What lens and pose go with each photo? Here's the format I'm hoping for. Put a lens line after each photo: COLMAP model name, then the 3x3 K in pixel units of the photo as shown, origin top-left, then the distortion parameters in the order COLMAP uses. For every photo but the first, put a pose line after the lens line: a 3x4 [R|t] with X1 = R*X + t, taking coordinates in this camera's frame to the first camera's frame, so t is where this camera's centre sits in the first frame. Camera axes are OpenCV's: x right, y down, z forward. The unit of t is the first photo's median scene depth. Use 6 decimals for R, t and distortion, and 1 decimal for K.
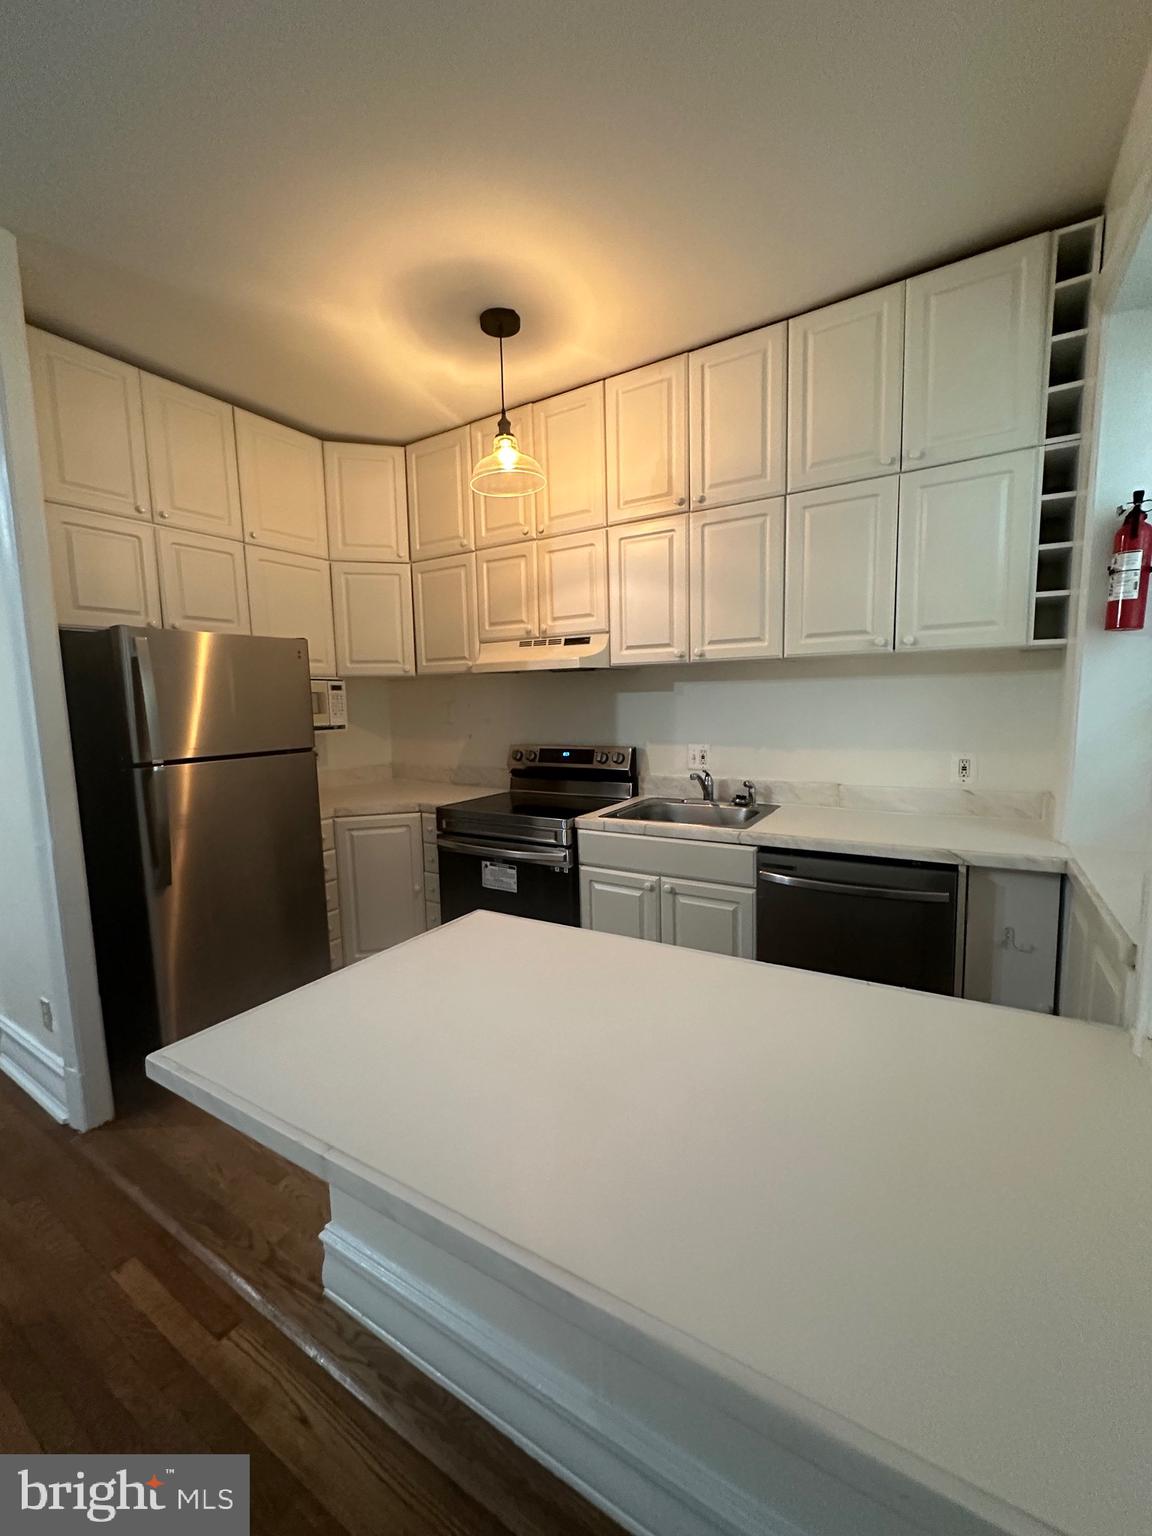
lens RADIAL K [[617.0, 0, 576.0], [0, 617.0, 768.0], [0, 0, 1]] dist [-0.000830, -0.000266]
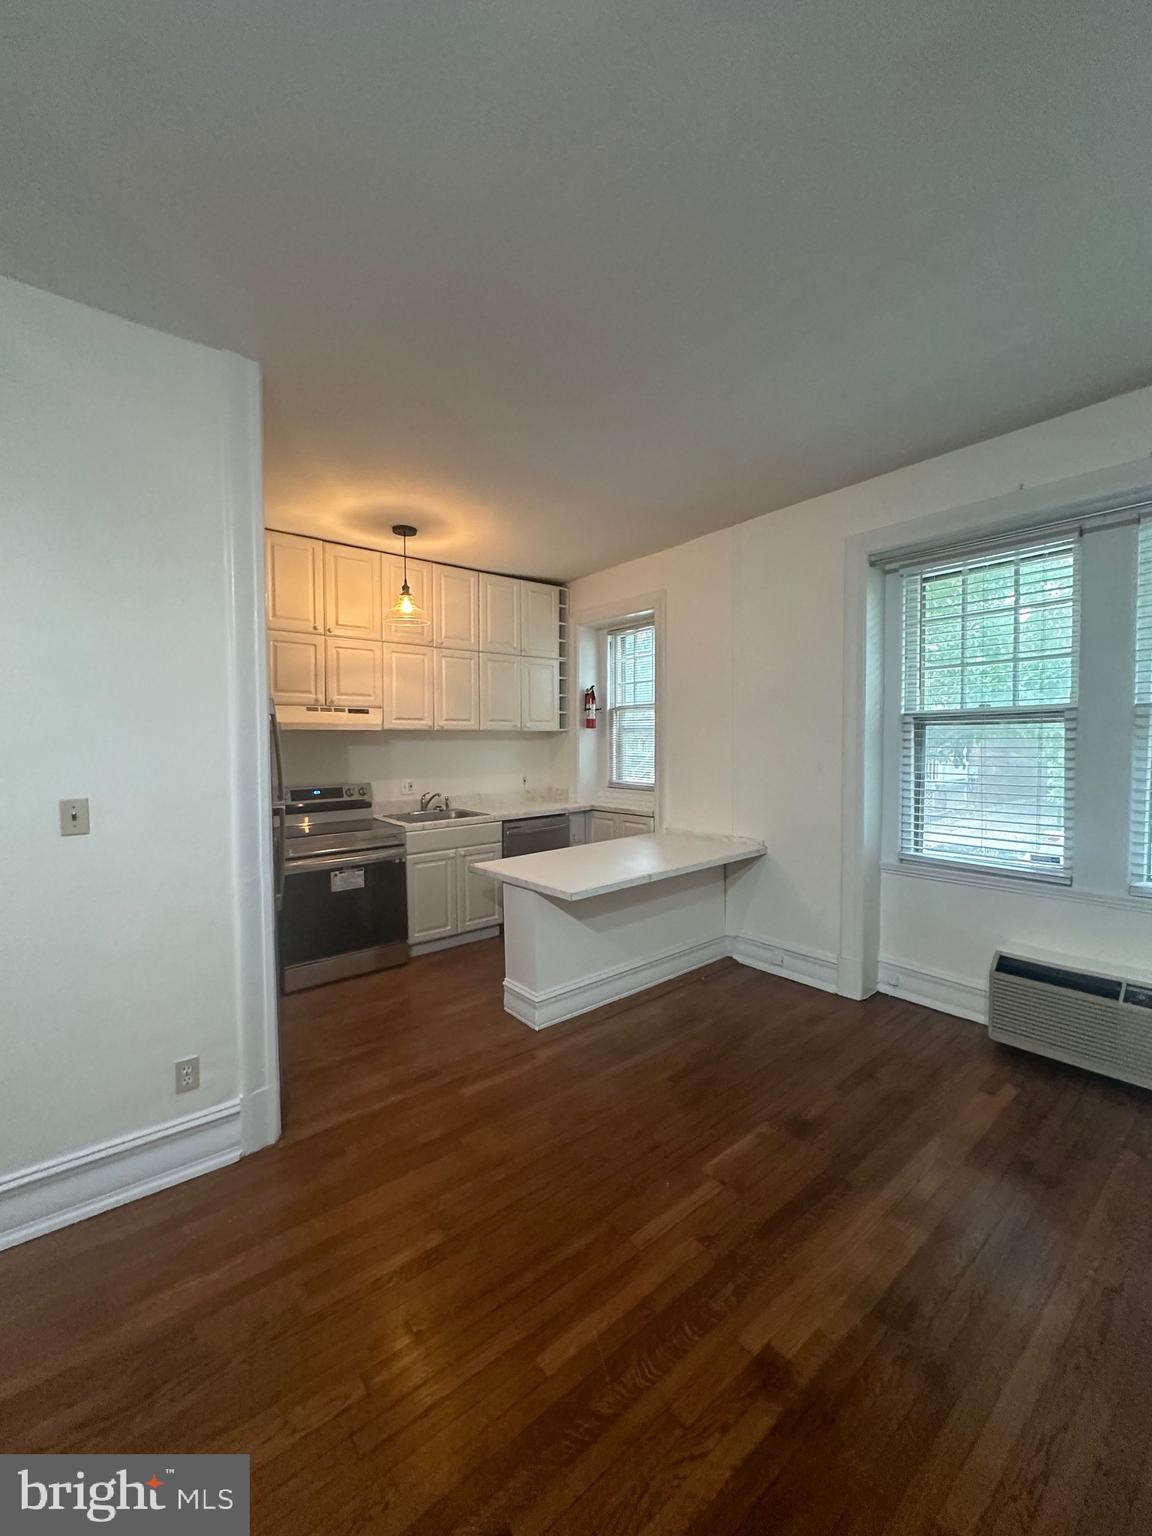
lens RADIAL K [[617.3, 0, 587.7], [0, 617.3, 770.7], [0, 0, 1]] dist [0.010707, -0.000083]
pose [[0.319348, -0.032001, 0.947097, -1.326116], [0.102753, 0.994706, -0.001038, -0.009279], [-0.942050, 0.097649, 0.320946, 0.036624]]
